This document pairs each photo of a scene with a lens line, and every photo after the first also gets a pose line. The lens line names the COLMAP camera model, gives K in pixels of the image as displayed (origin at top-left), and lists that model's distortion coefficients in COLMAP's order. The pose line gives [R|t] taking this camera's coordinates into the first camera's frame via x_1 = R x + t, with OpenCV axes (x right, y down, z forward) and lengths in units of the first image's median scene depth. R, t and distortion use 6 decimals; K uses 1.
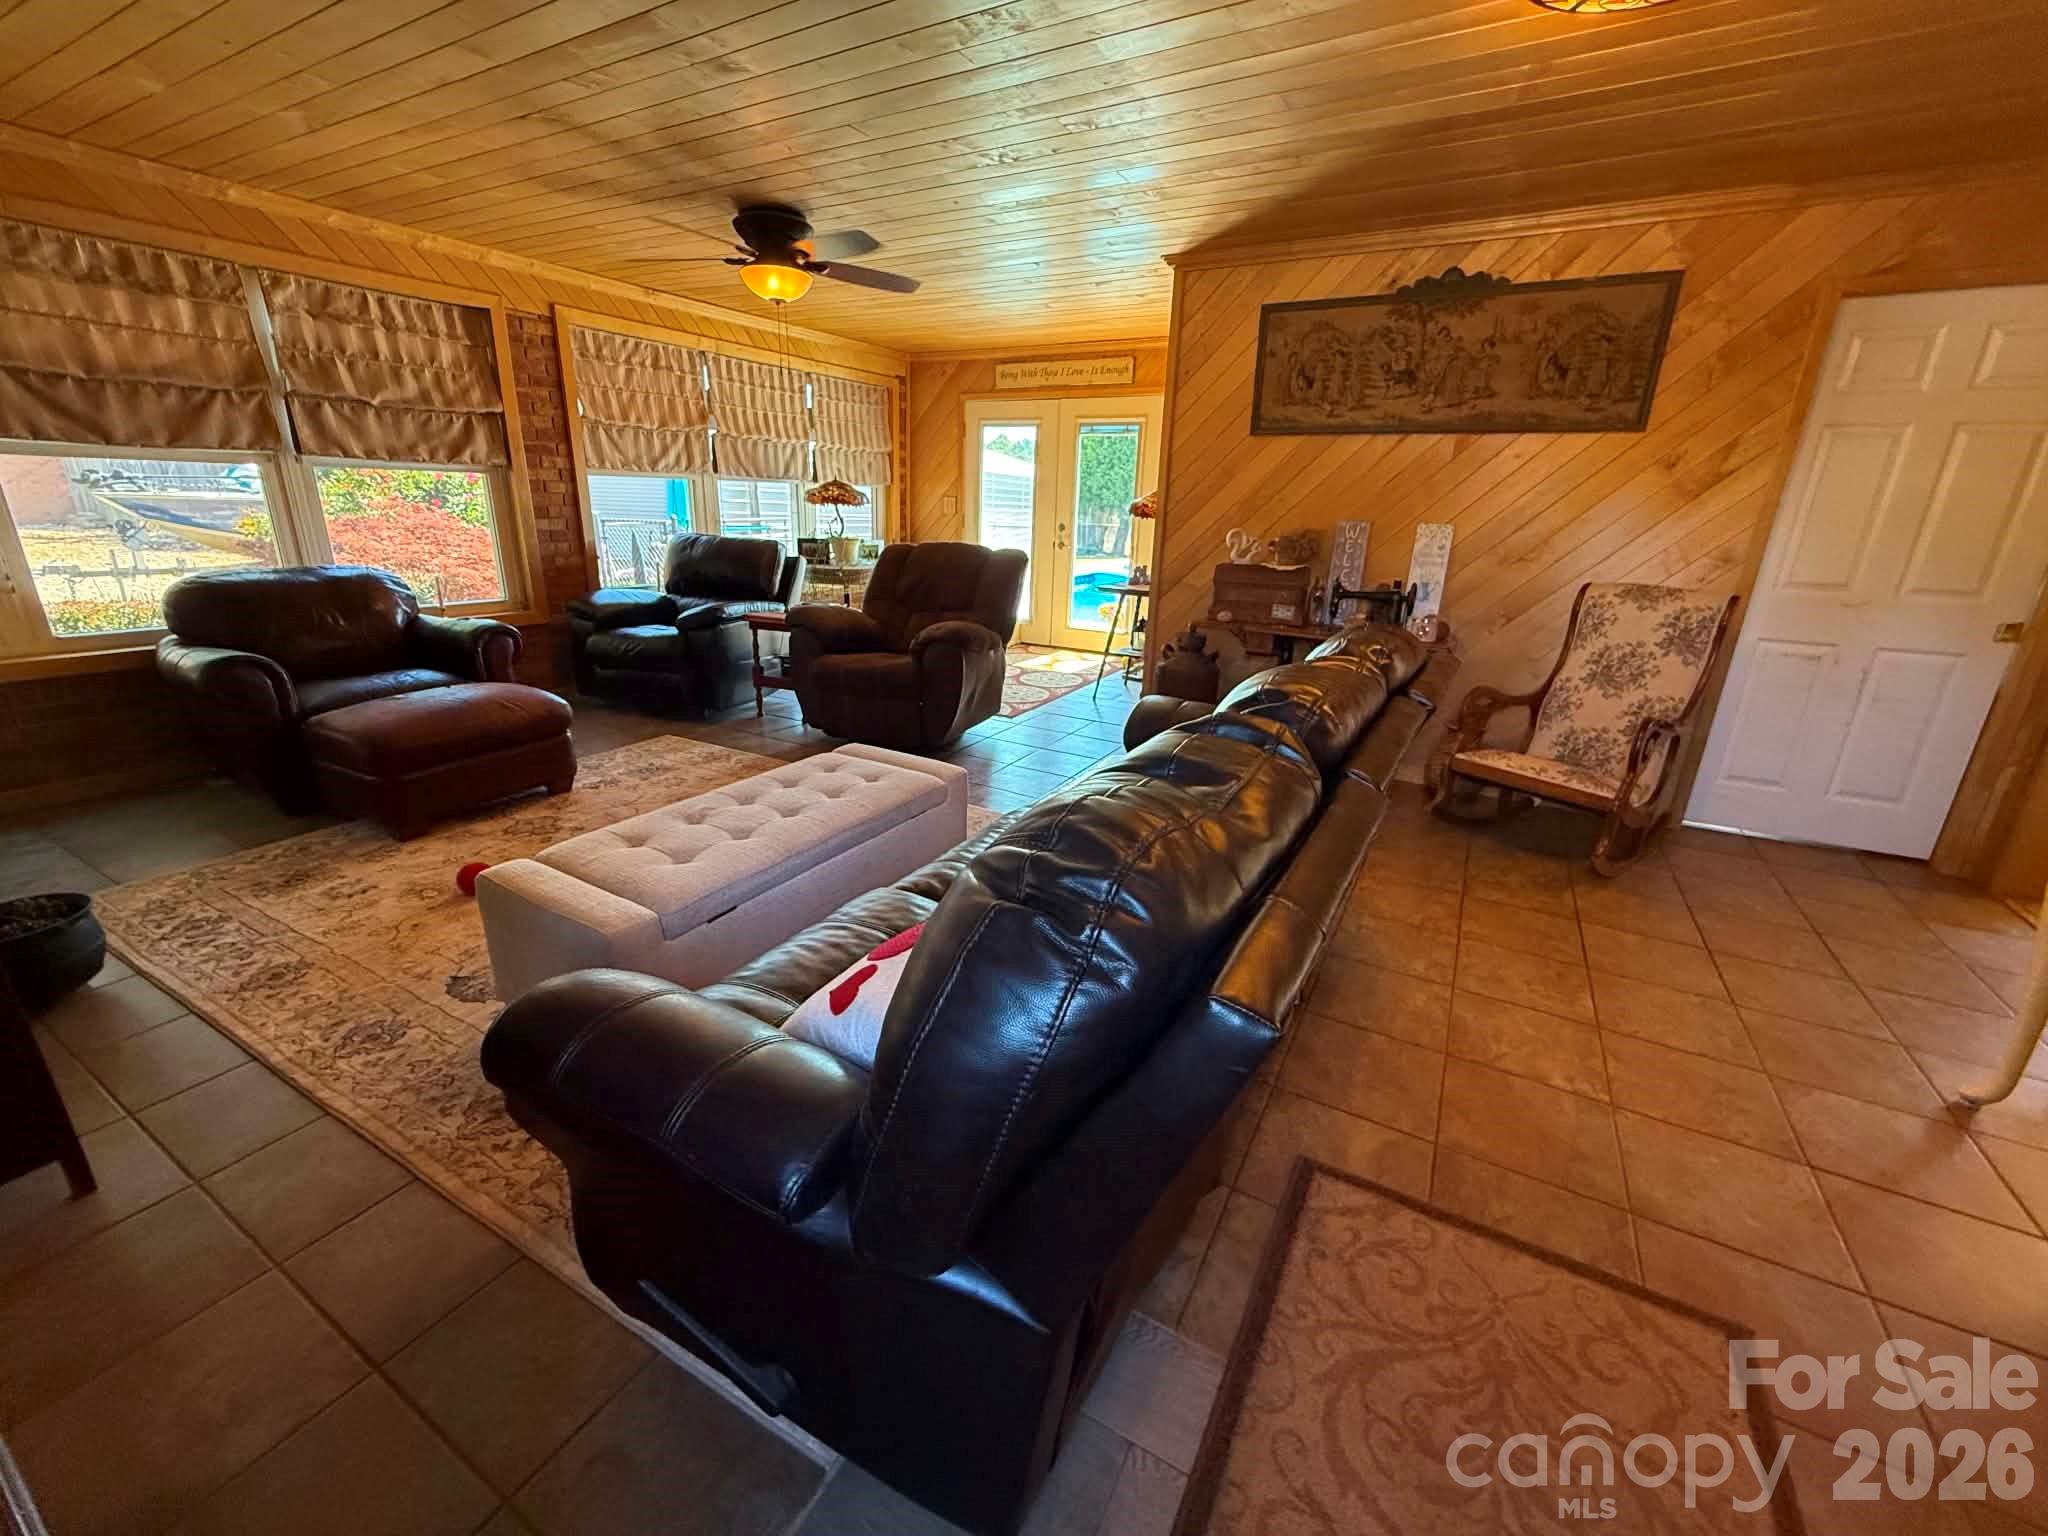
lens RADIAL K [[810.1, 0, 1025.0], [0, 810.1, 769.5], [0, 0, 1]] dist [-0.001750, -0.000251]
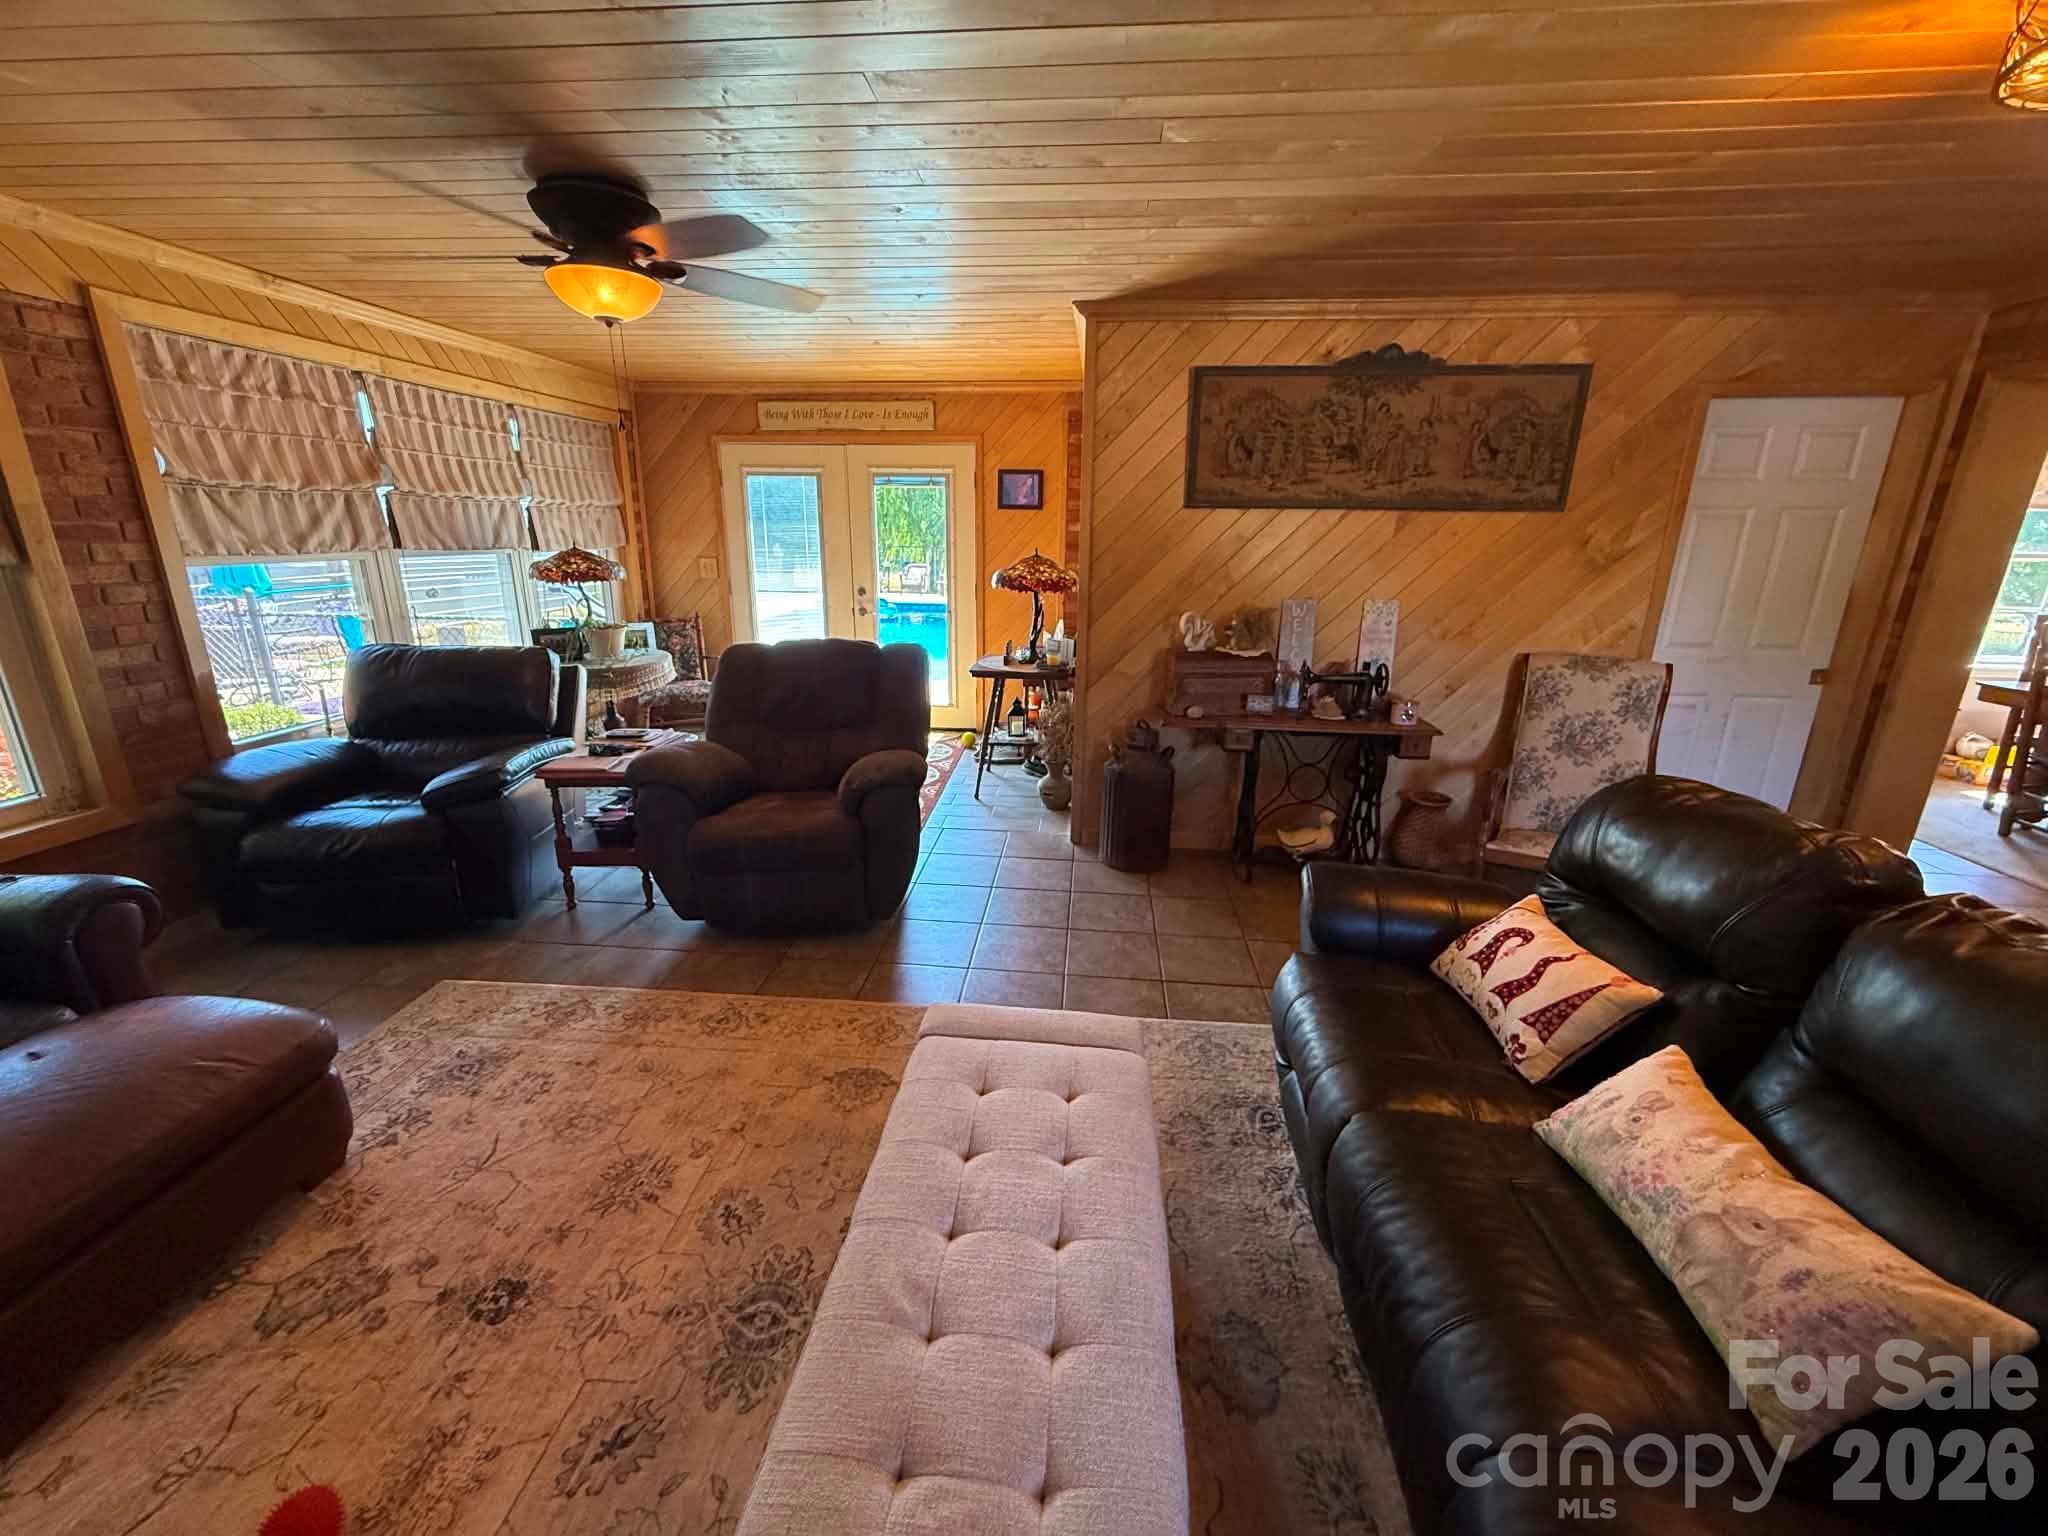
lens RADIAL K [[810.1, 0, 1026.1], [0, 810.1, 772.0], [0, 0, 1]] dist [-0.001750, -0.000251]
pose [[0.912158, -0.135294, 0.386863, -0.271161], [0.144117, 0.989541, 0.006259, -0.154607], [-0.383664, 0.050044, 0.922116, 0.254622]]
